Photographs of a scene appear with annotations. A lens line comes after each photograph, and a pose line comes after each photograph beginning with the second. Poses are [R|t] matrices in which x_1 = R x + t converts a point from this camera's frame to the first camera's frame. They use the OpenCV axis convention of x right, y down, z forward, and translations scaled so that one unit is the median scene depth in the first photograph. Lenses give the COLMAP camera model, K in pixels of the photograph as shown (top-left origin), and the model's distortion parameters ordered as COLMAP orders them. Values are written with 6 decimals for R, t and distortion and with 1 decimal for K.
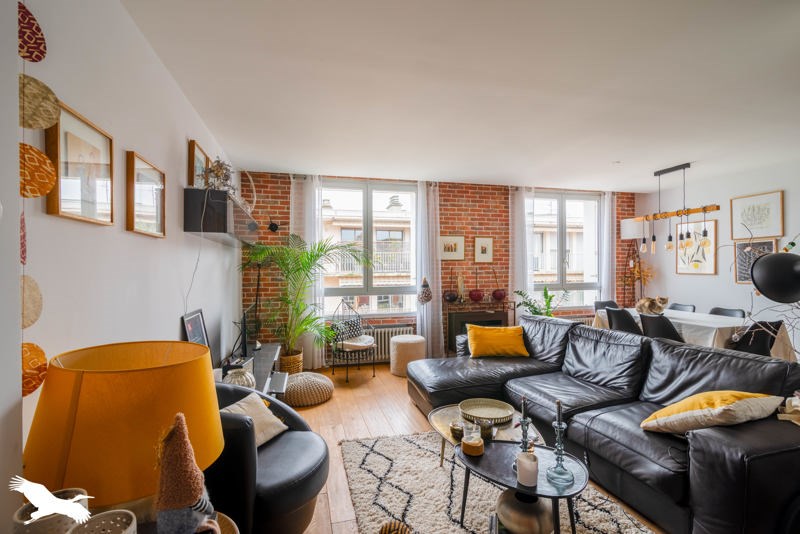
lens RADIAL K [[361.2, 0, 400.0], [0, 361.2, 267.0], [0, 0, 1]] dist [0.000373, 0.000123]
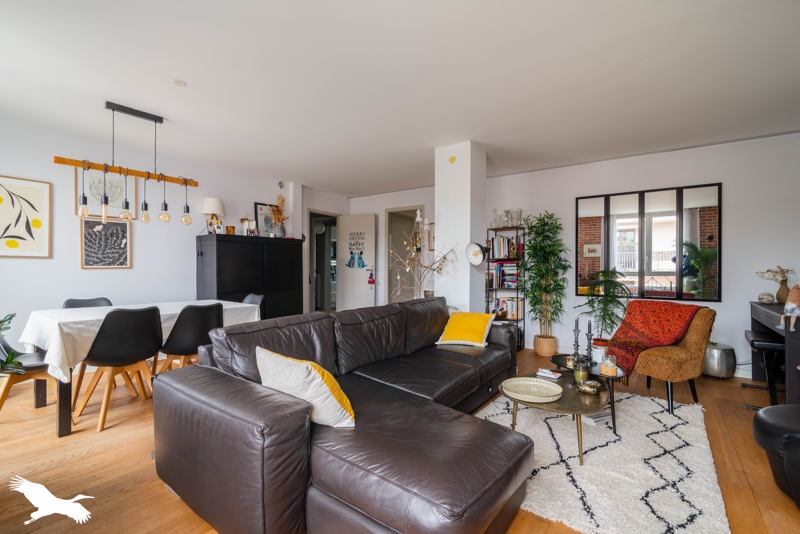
lens RADIAL K [[361.2, 0, 400.0], [0, 361.2, 267.0], [0, 0, 1]] dist [0.000373, 0.000123]
pose [[-0.617339, 0.003433, 0.786690, -0.174378], [-0.002965, 0.999973, -0.006691, 0.052465], [-0.786692, -0.006463, -0.617312, 1.098645]]
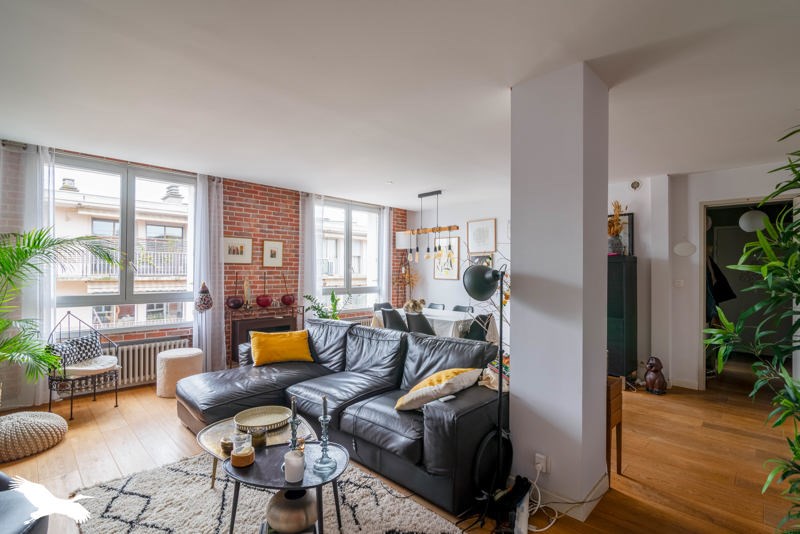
lens RADIAL K [[370.1, 0, 388.2], [0, 370.1, 268.7], [0, 0, 1]] dist [0.000487, 0.000289]
pose [[0.871397, 0.016412, 0.490304, 0.019350], [-0.013230, 0.999863, -0.009956, -0.002216], [-0.490400, 0.002188, 0.871495, -0.025527]]
